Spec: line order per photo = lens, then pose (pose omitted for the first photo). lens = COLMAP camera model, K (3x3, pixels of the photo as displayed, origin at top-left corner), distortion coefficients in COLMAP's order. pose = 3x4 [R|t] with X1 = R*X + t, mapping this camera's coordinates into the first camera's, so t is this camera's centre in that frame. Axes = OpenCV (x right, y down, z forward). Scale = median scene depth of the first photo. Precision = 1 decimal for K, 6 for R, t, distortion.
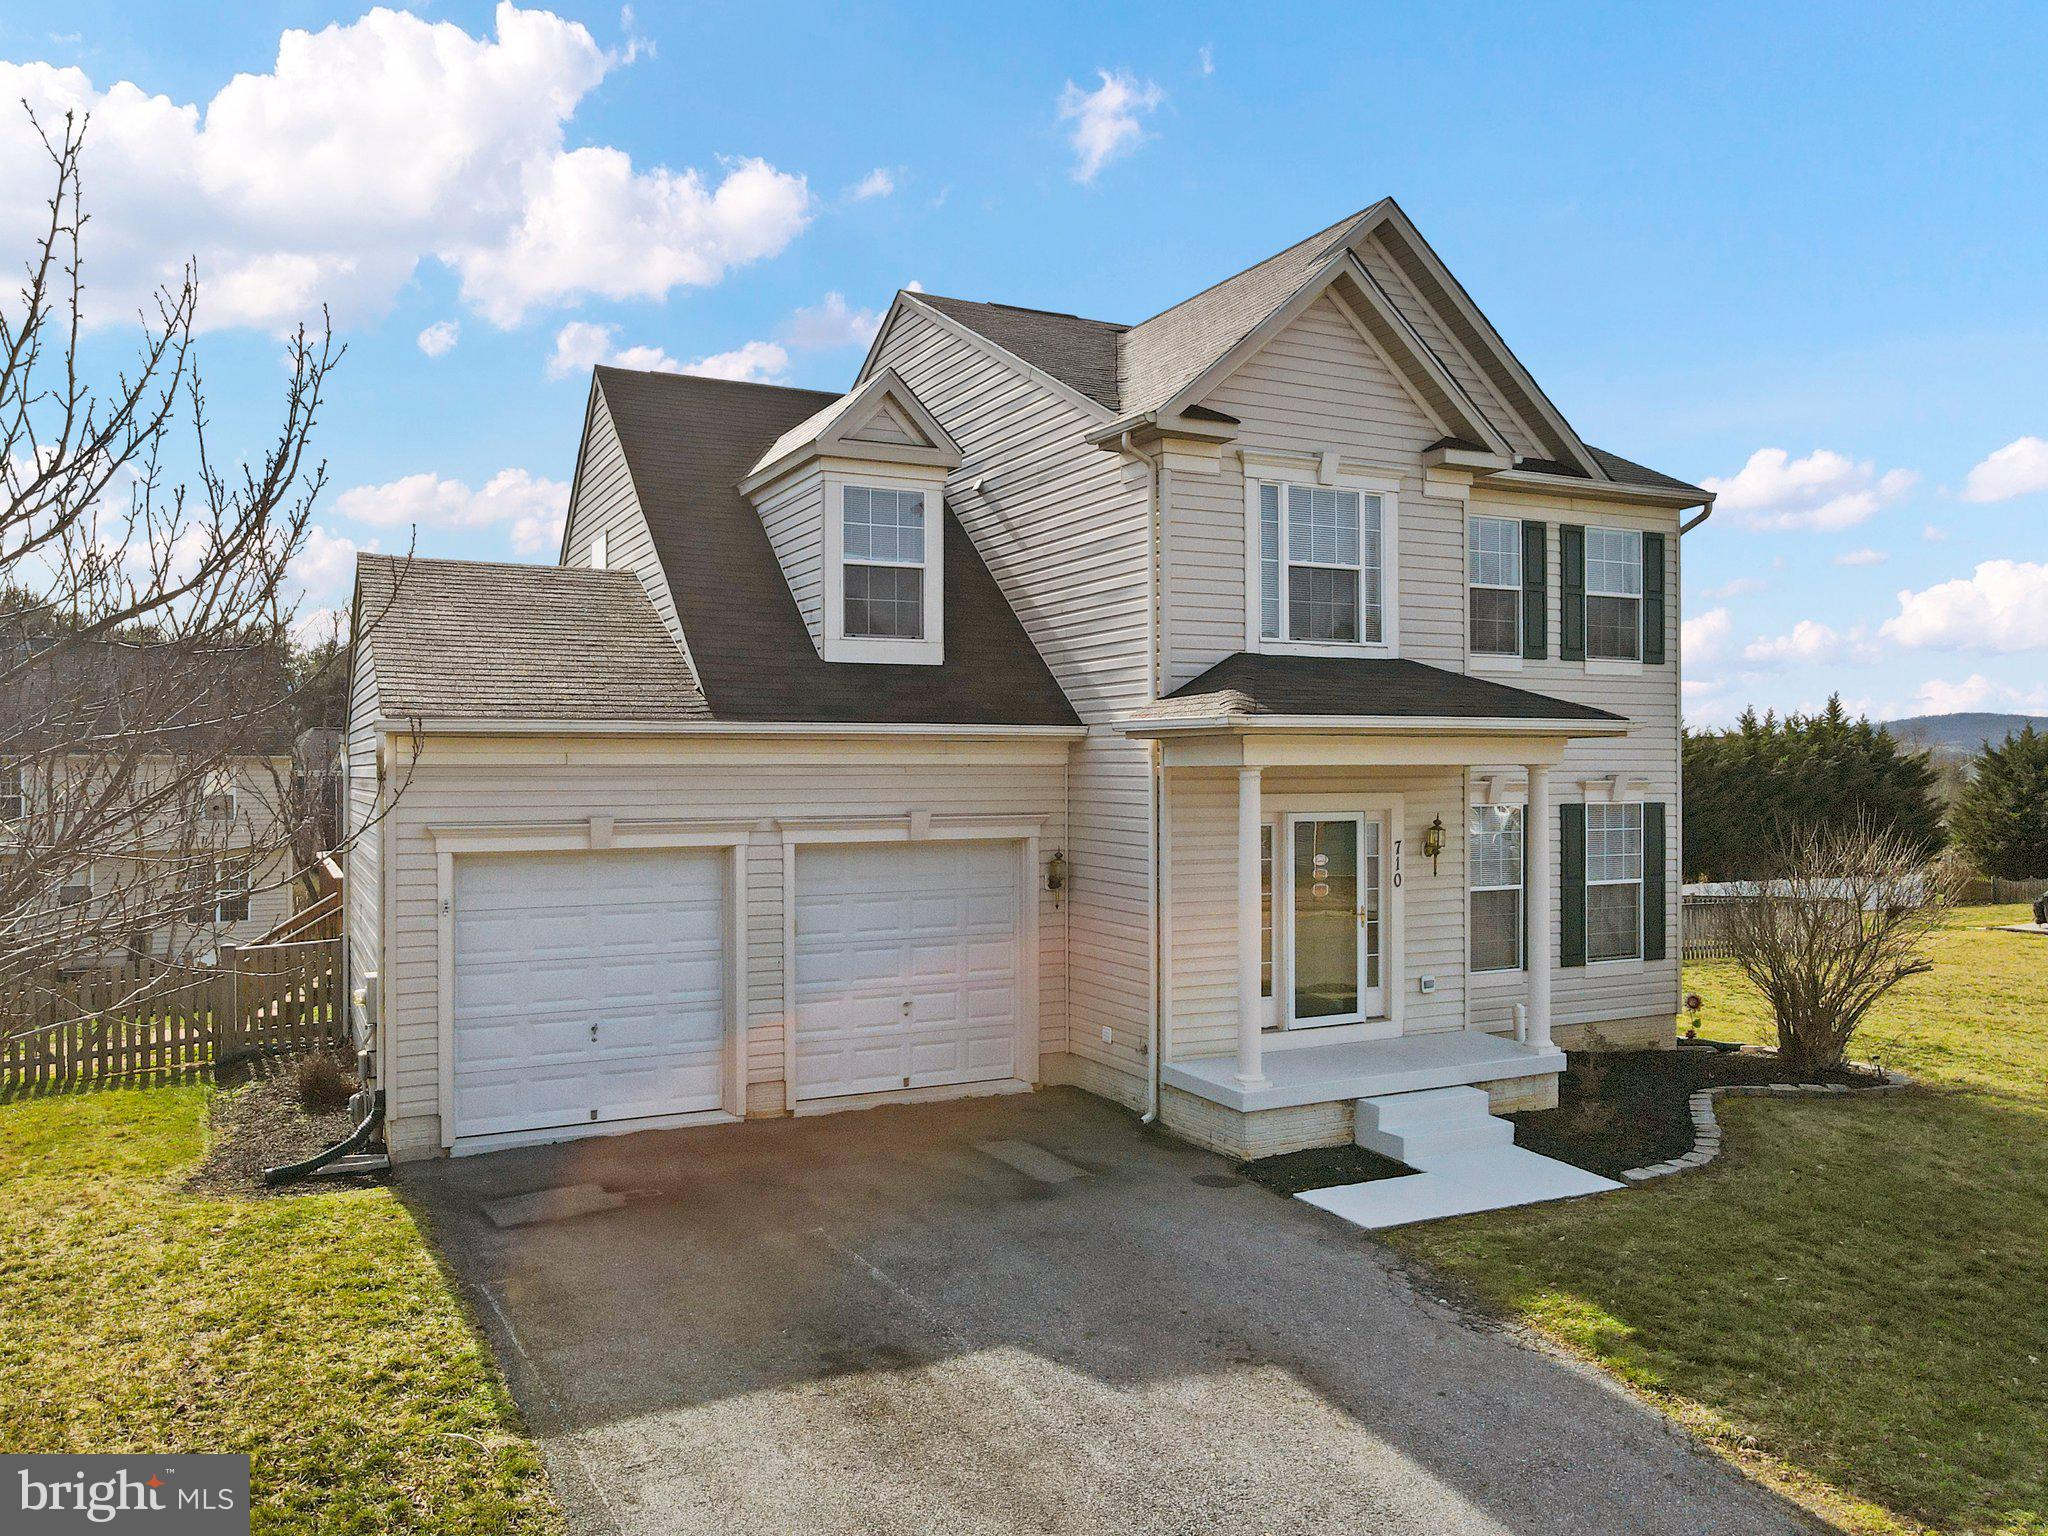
lens RADIAL K [[1497.6, 0, 1024.0], [0, 1497.6, 768.0], [0, 0, 1]] dist [0.012123, 0.006185]
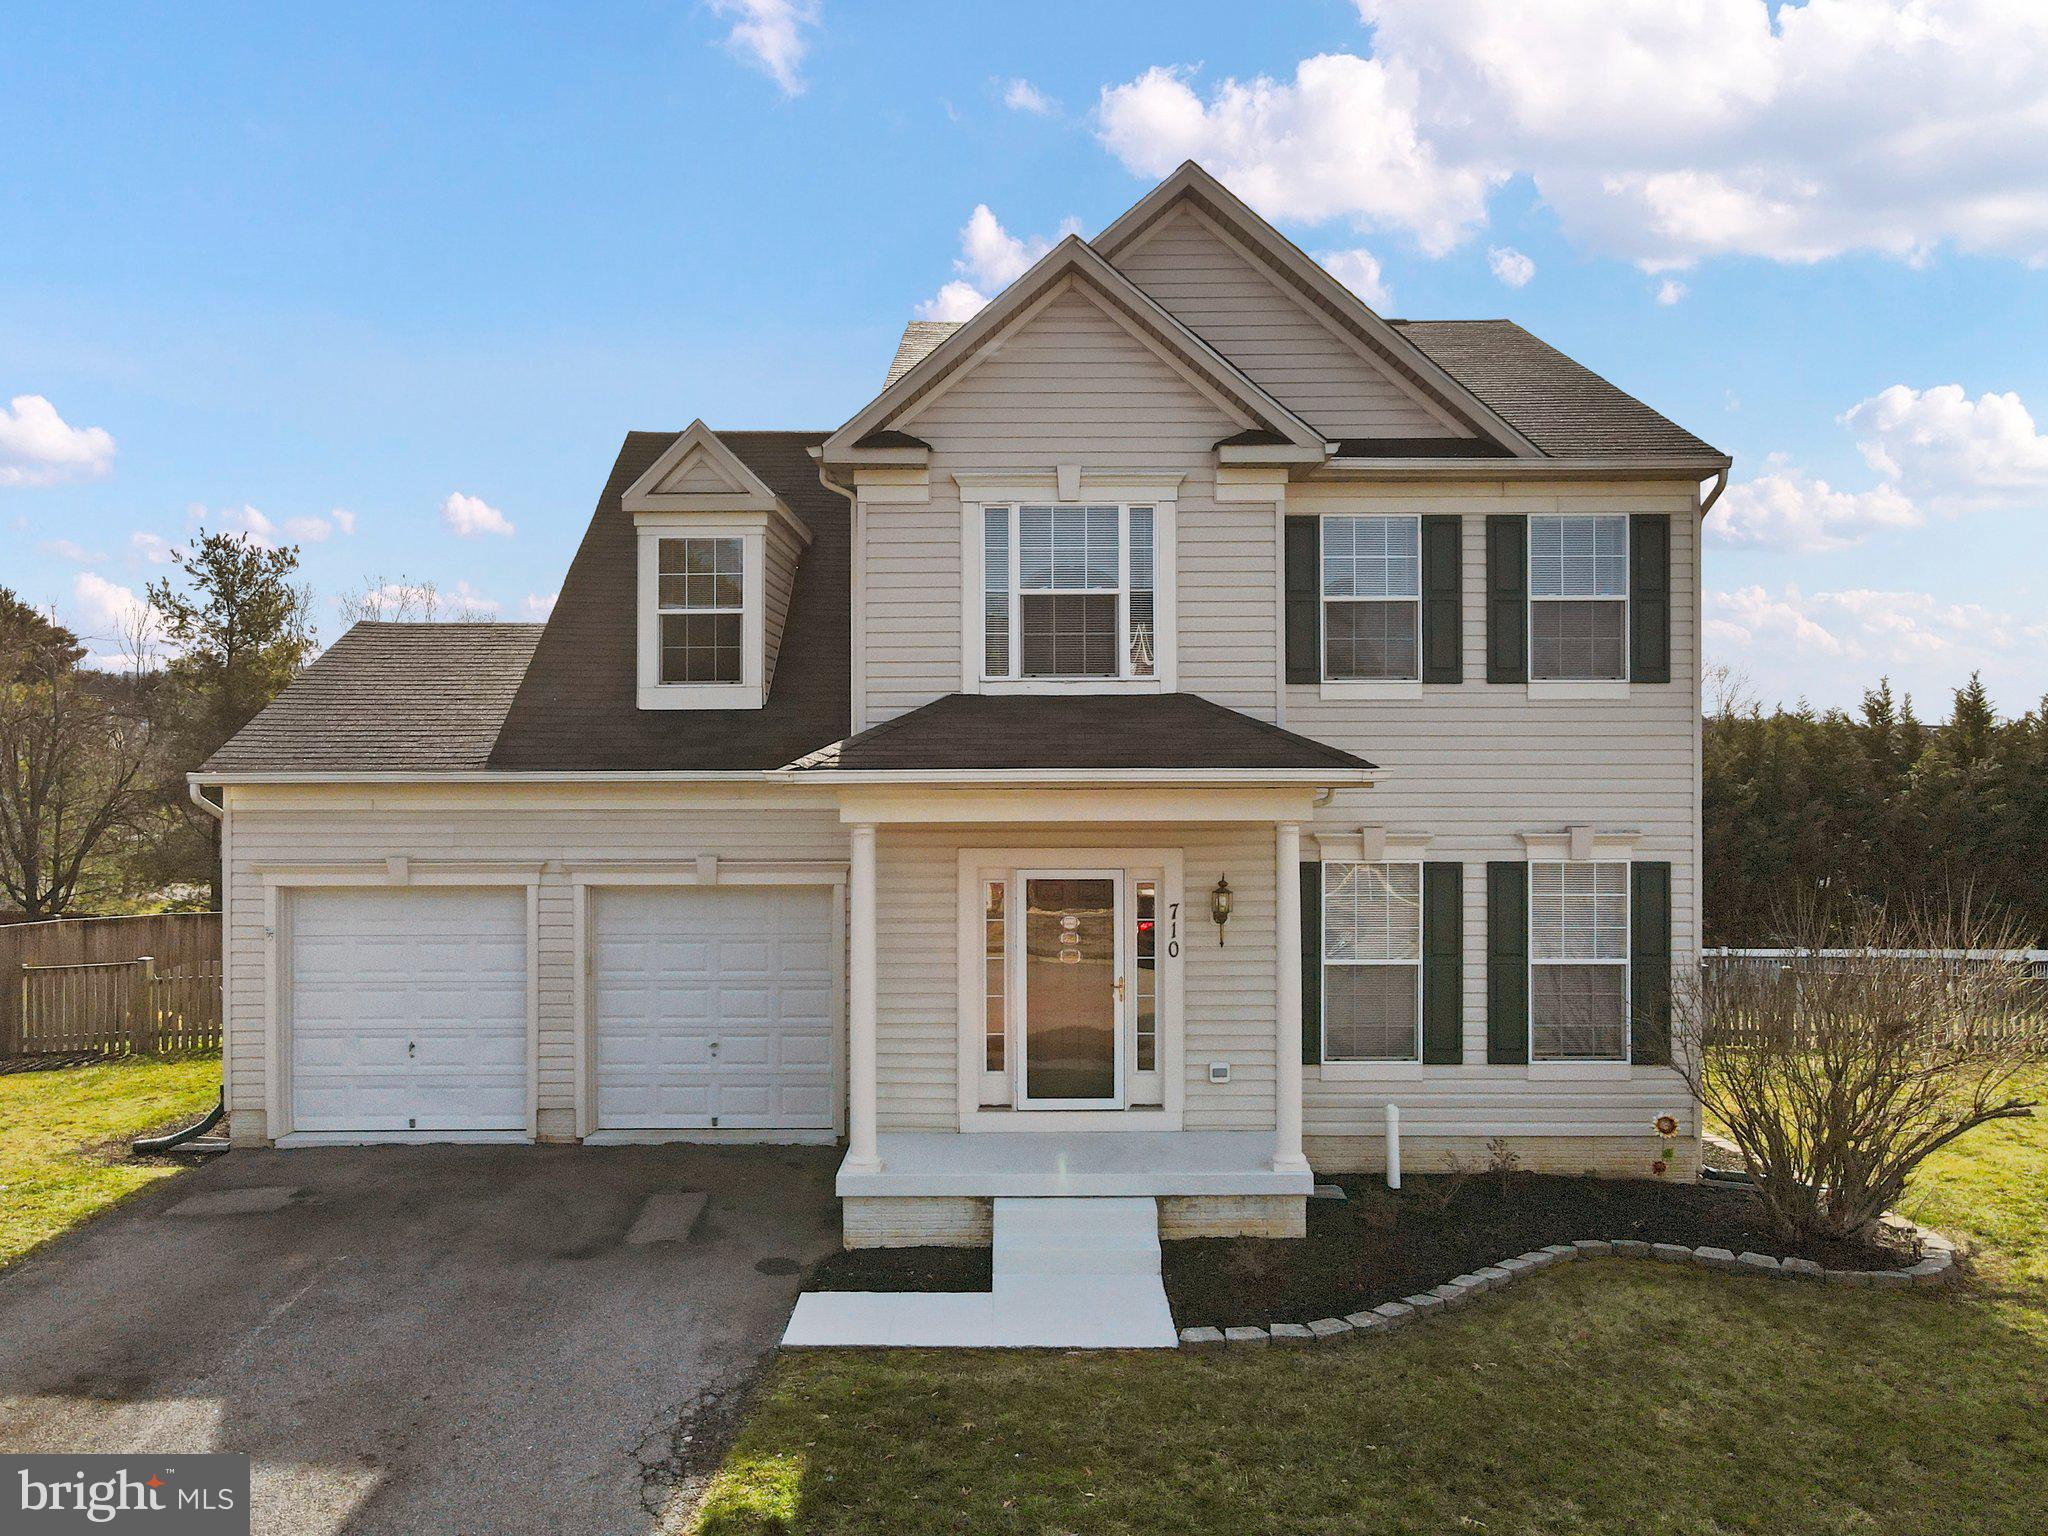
lens RADIAL K [[1497.6, 0, 1024.0], [0, 1497.6, 768.0], [0, 0, 1]] dist [0.012123, 0.006185]
pose [[0.892172, 0.000063, -0.451696, 0.583731], [0.000000, 1.000000, 0.000141, -0.031031], [0.451696, -0.000126, 0.892172, 0.195869]]
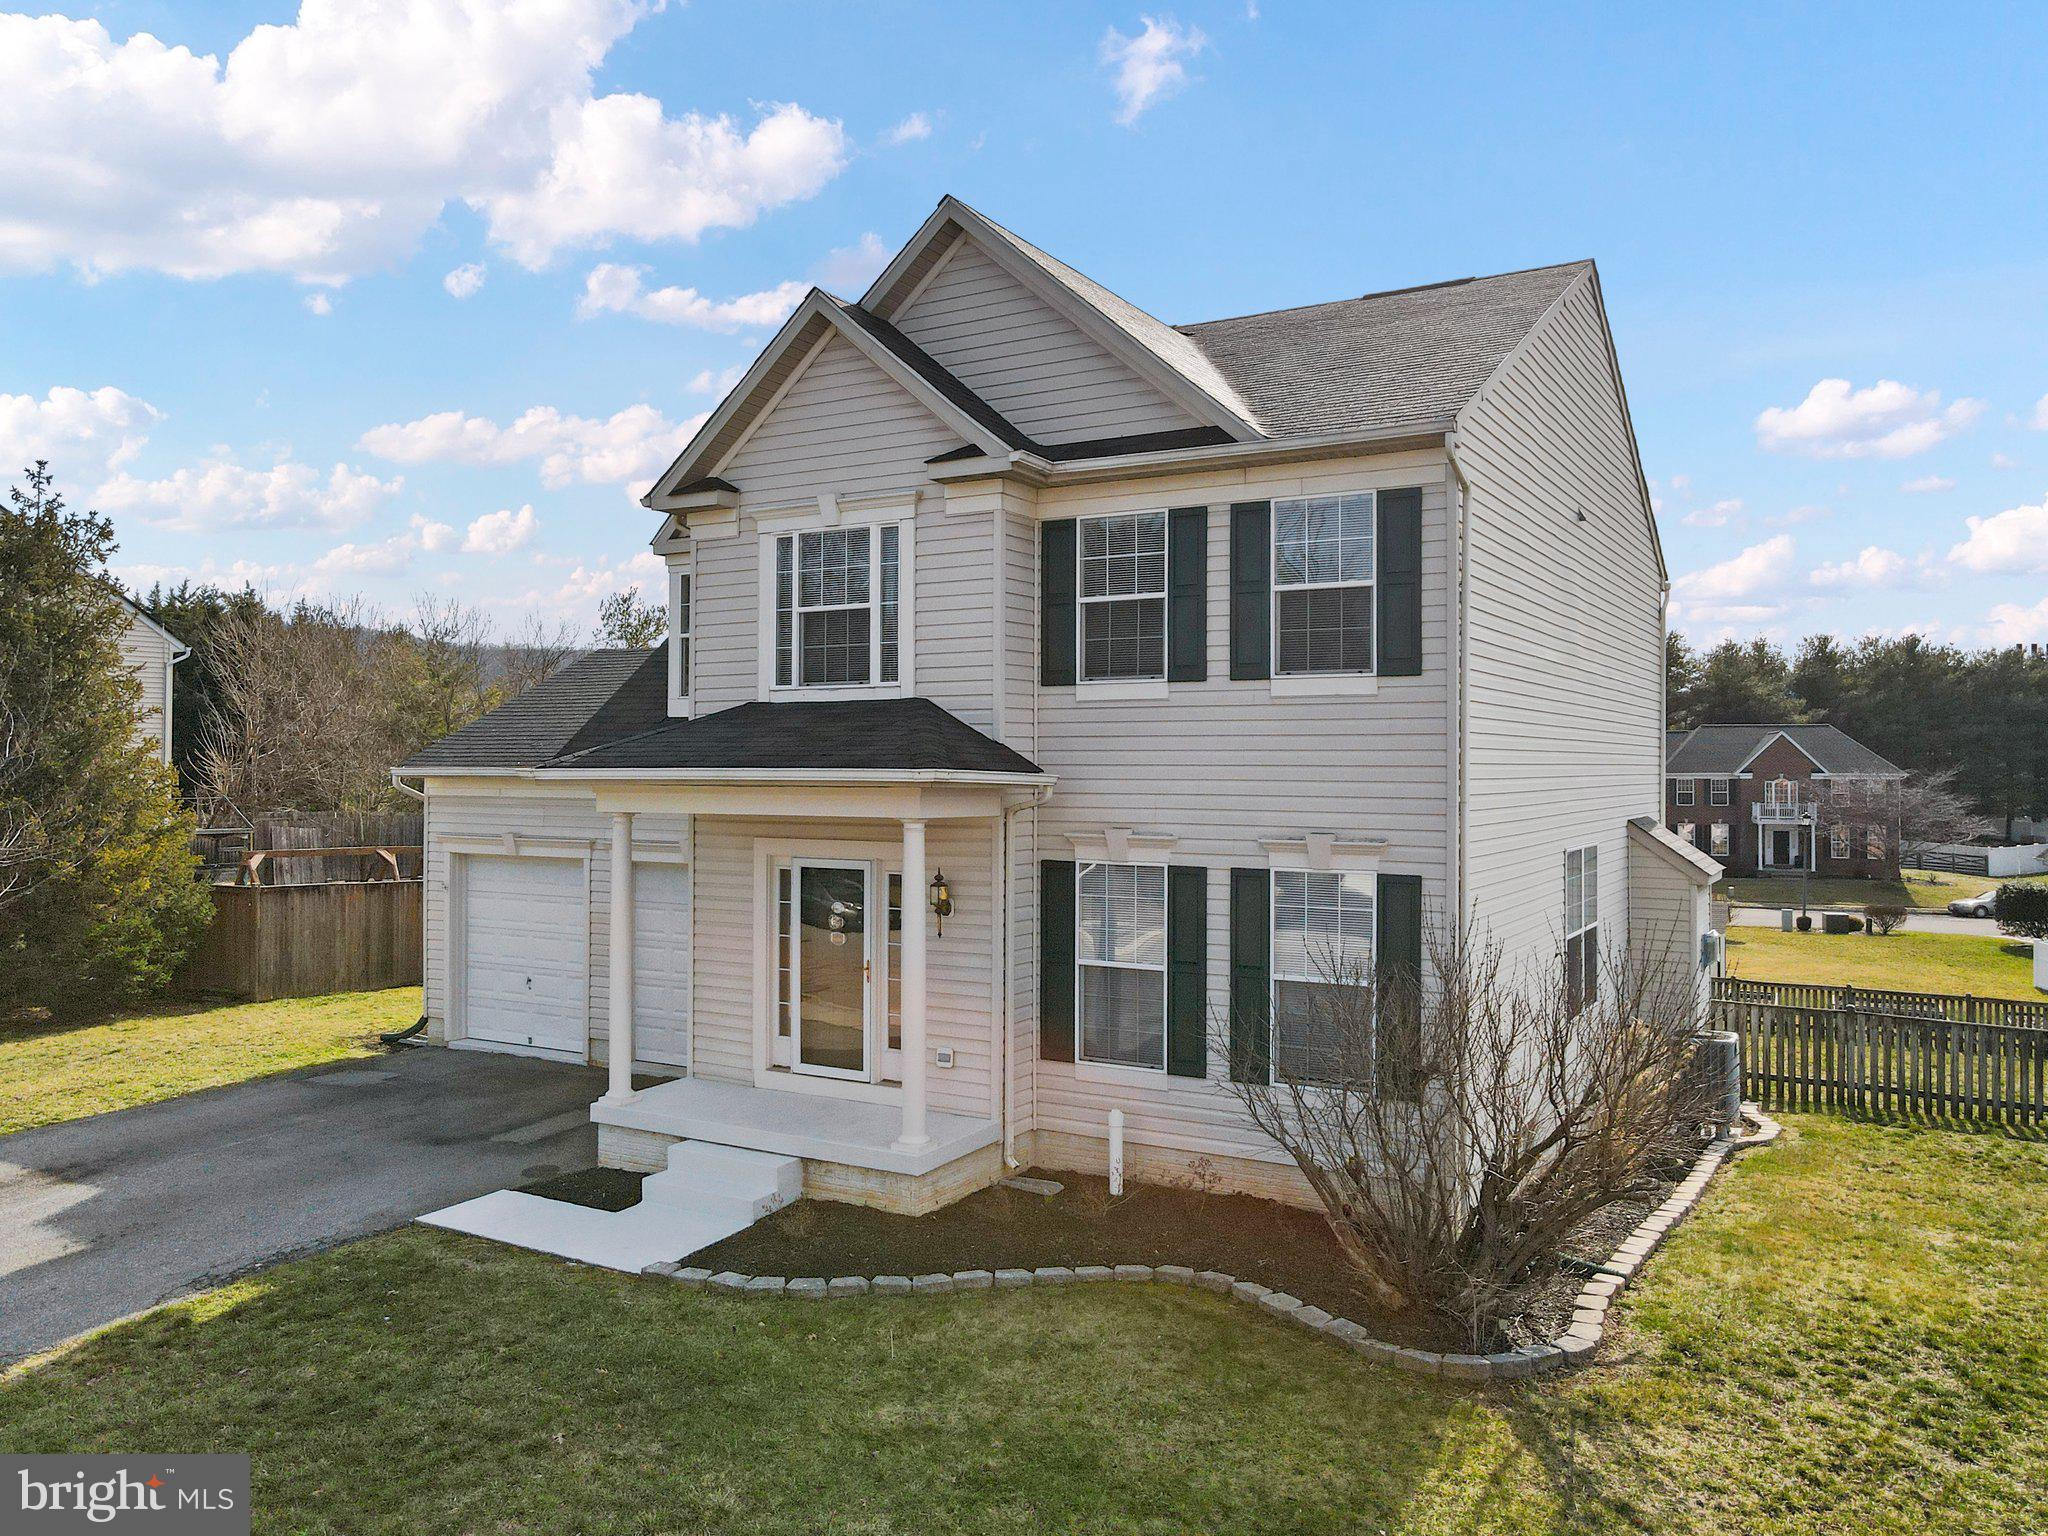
lens RADIAL K [[1482.9, 0, 1028.9], [0, 1482.9, 753.5], [0, 0, 1]] dist [0.007996, 0.007848]
pose [[0.545466, -0.003456, -0.838126, 1.095399], [-0.003351, 0.999975, -0.006305, -0.034282], [0.838126, 0.006247, 0.545441, 0.582631]]
